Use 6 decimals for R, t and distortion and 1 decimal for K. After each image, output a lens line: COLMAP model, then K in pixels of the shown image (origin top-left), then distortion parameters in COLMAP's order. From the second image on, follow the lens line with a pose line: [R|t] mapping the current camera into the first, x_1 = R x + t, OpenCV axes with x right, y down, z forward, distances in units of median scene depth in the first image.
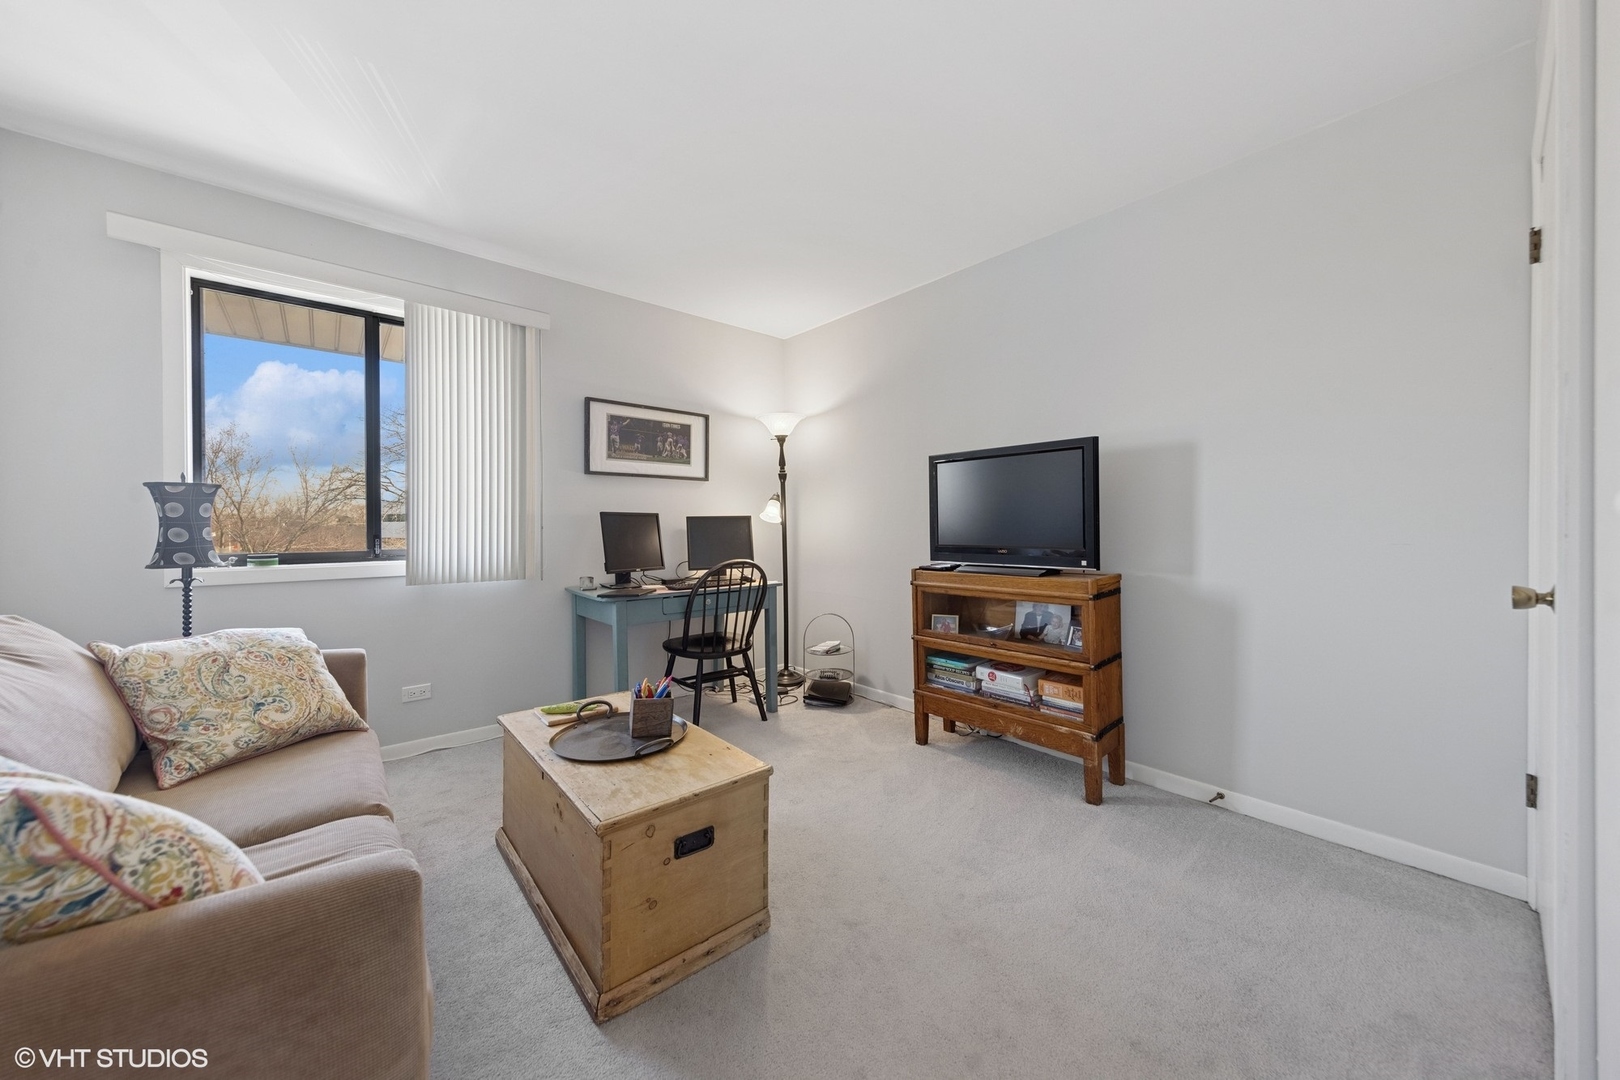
lens RADIAL K [[564.4, 0, 816.7], [0, 564.4, 529.8], [0, 0, 1]] dist [-0.000047, 0.000053]
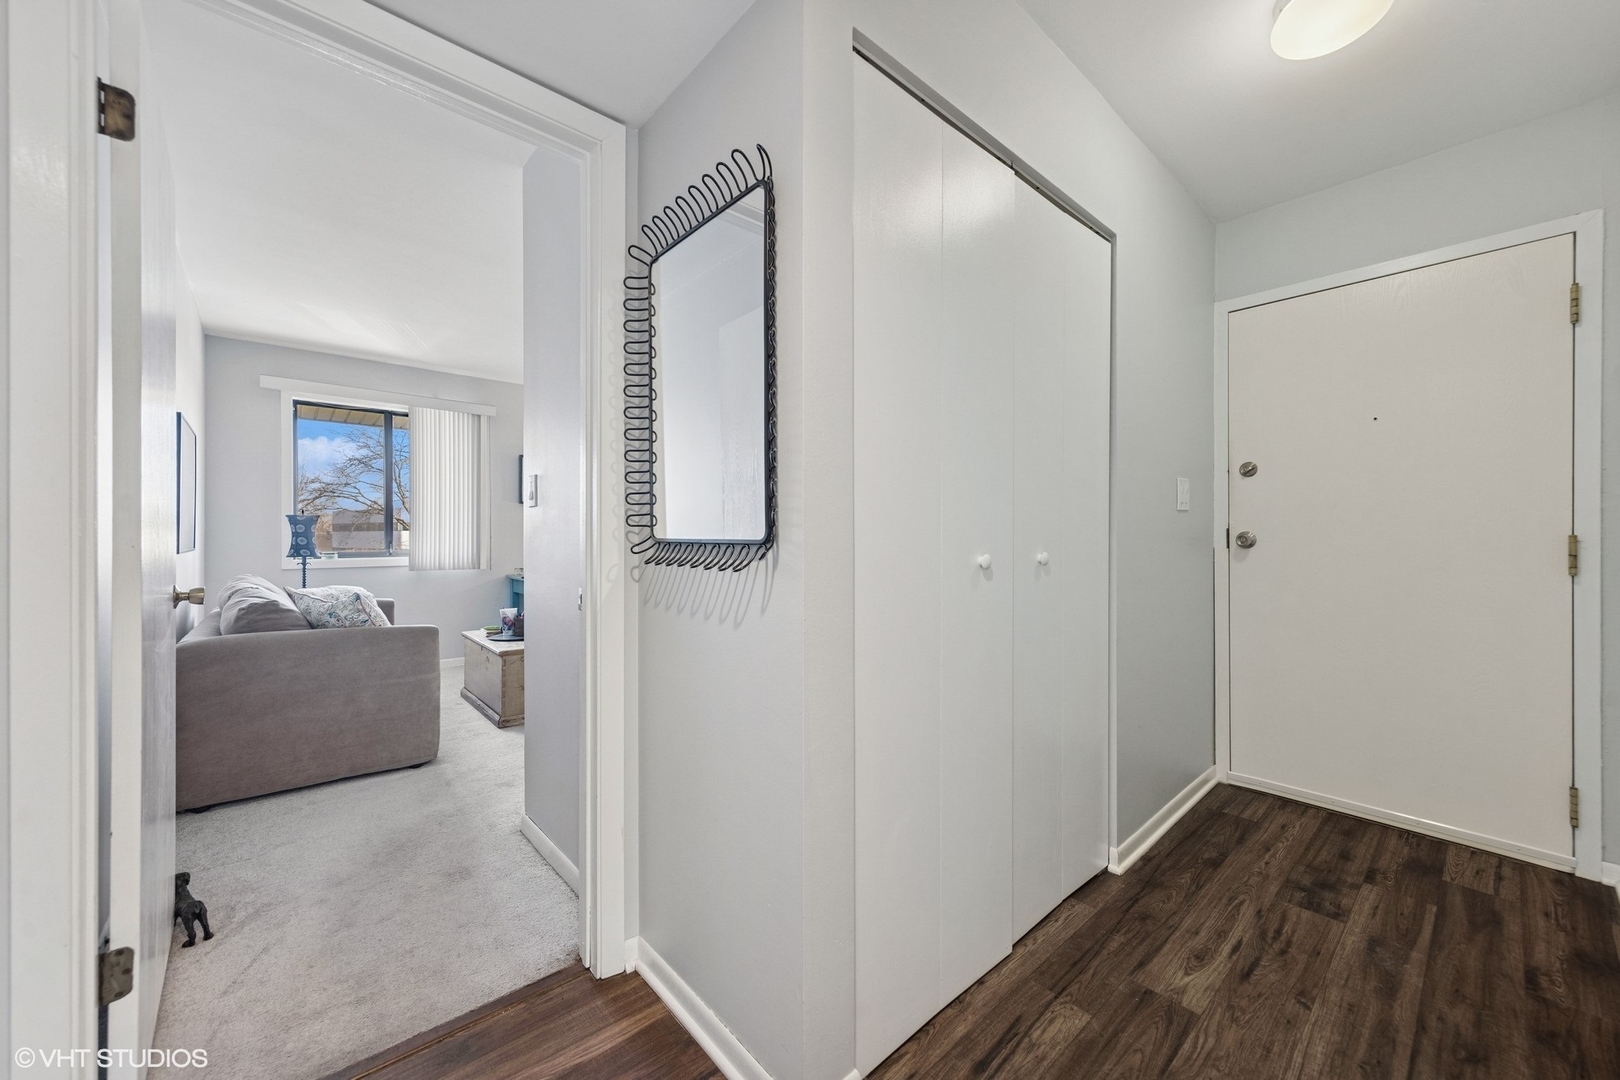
lens RADIAL K [[564.4, 0, 804.7], [0, 564.4, 540.9], [0, 0, 1]] dist [-0.000047, 0.000053]
pose [[0.999669, 0.002561, 0.025604, 0.439516], [-0.002537, 0.999996, -0.000975, 0.004660], [-0.025607, 0.000910, 0.999672, -0.758190]]
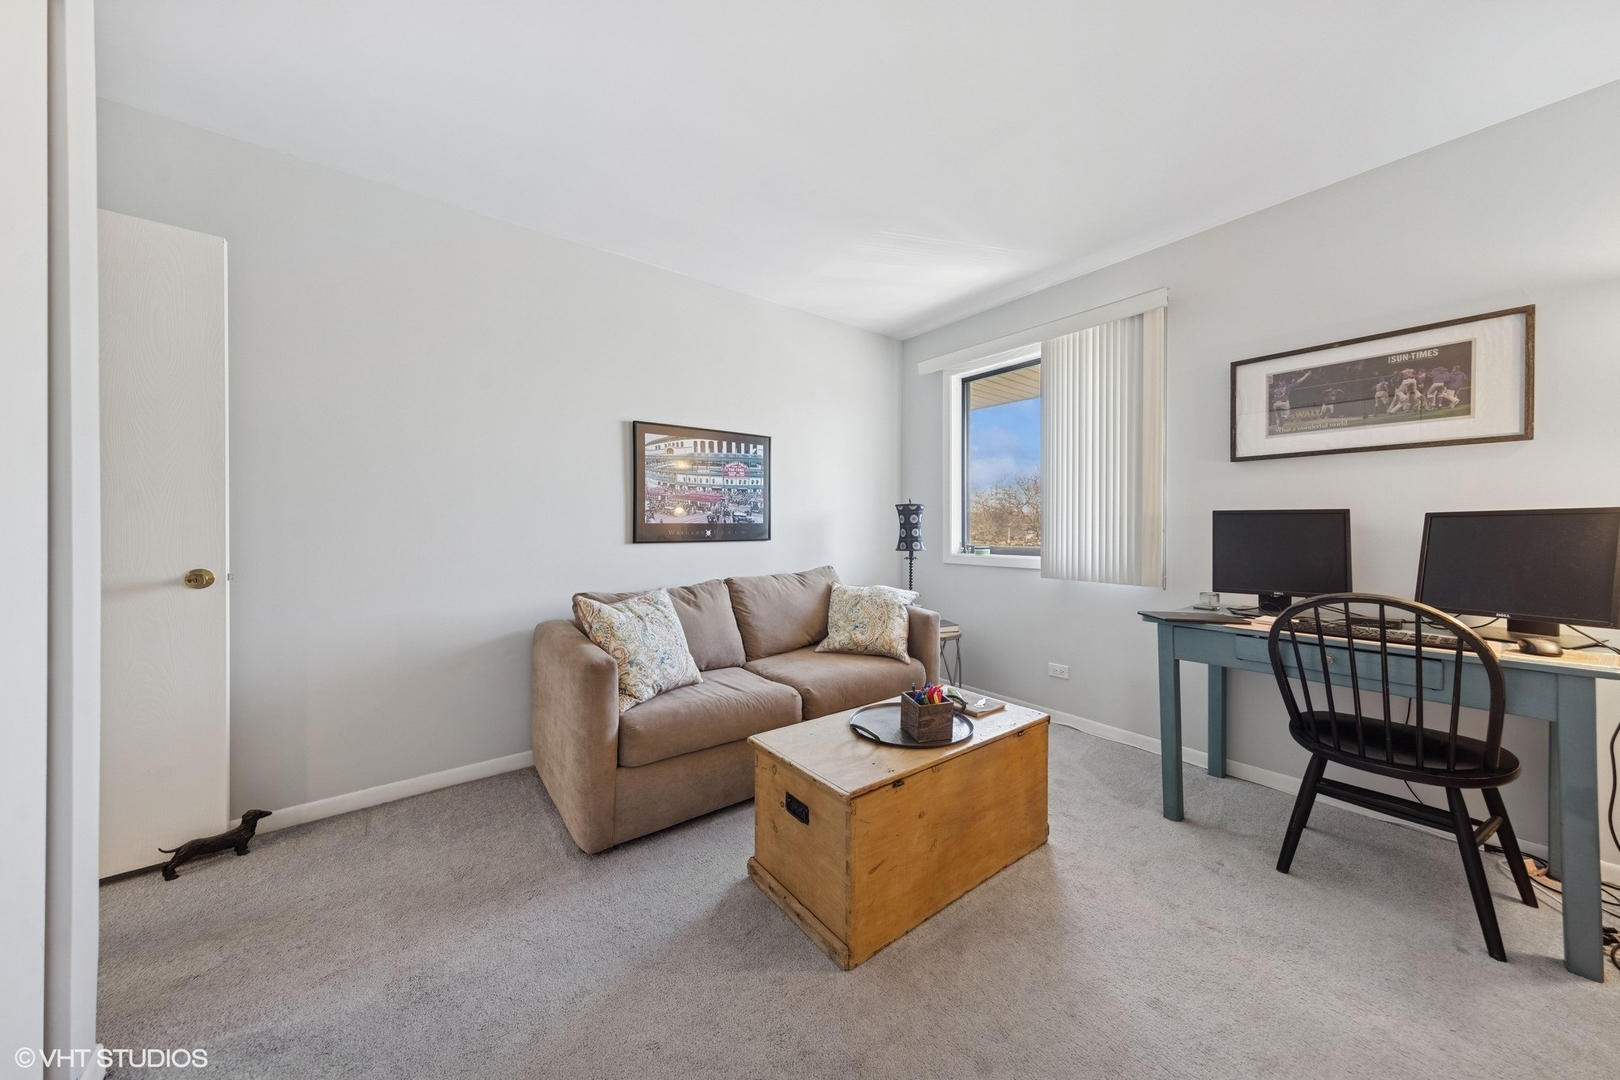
lens RADIAL K [[547.1, 0, 813.7], [0, 547.1, 525.8], [0, 0, 1]] dist [-0.000743, -0.000056]
pose [[-0.062550, 0.001693, -0.998040, 0.467292], [-0.005325, 0.999984, 0.002030, -0.011246], [0.998028, 0.005442, -0.062540, 0.579880]]
